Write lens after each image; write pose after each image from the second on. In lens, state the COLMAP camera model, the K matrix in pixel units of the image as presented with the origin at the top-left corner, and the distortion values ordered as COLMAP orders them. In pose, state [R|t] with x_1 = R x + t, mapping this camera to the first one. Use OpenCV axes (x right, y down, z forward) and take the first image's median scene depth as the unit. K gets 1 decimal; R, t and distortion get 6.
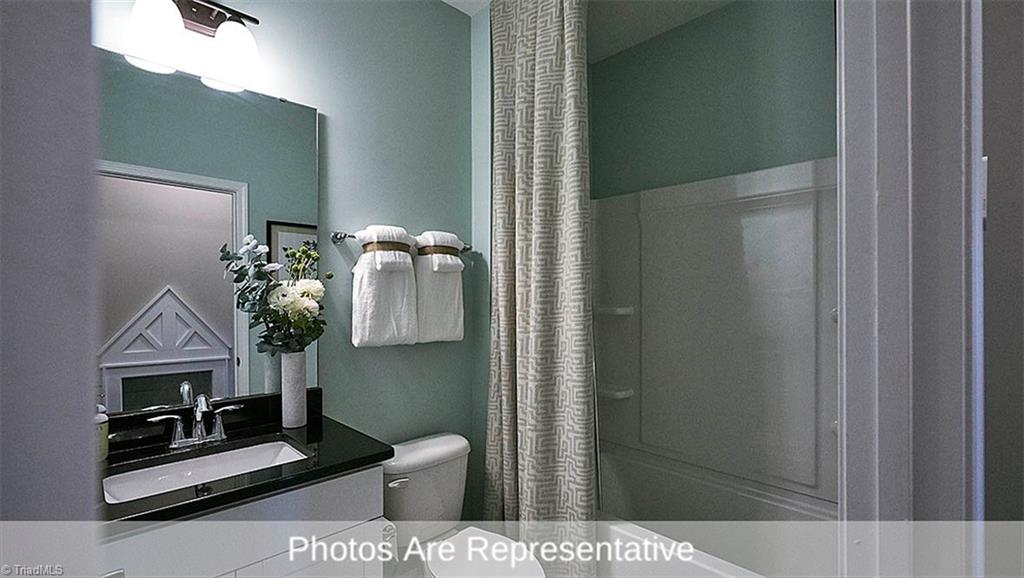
lens RADIAL K [[455.4, 0, 509.8], [0, 455.4, 295.7], [0, 0, 1]] dist [-0.000522, -0.000517]
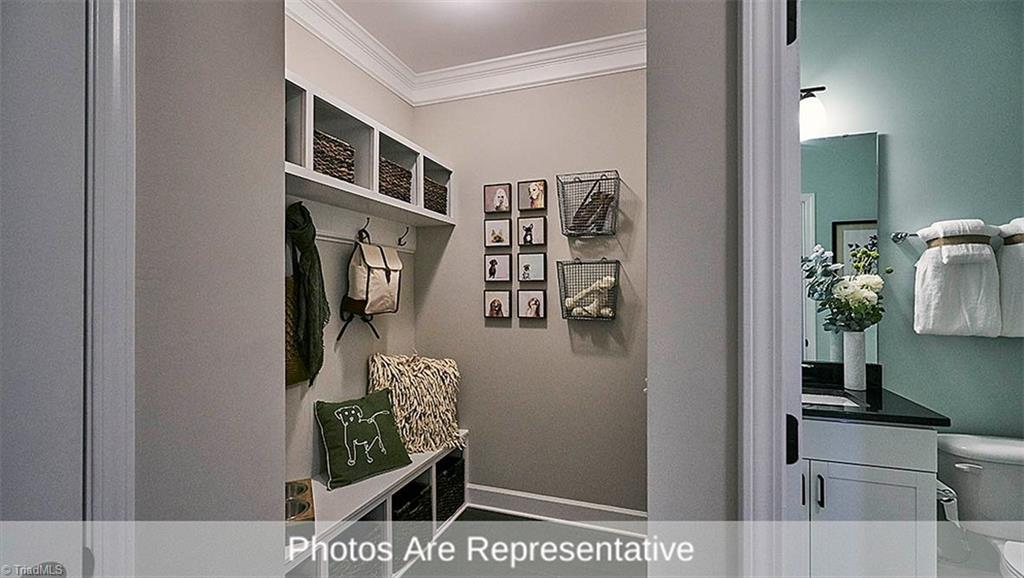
lens RADIAL K [[455.4, 0, 506.9], [0, 455.4, 291.3], [0, 0, 1]] dist [-0.000522, -0.000517]
pose [[0.442853, 0.001483, -0.896593, 0.216639], [0.001088, 0.999997, 0.002191, 0.005231], [0.896594, -0.001946, 0.442850, -0.399210]]
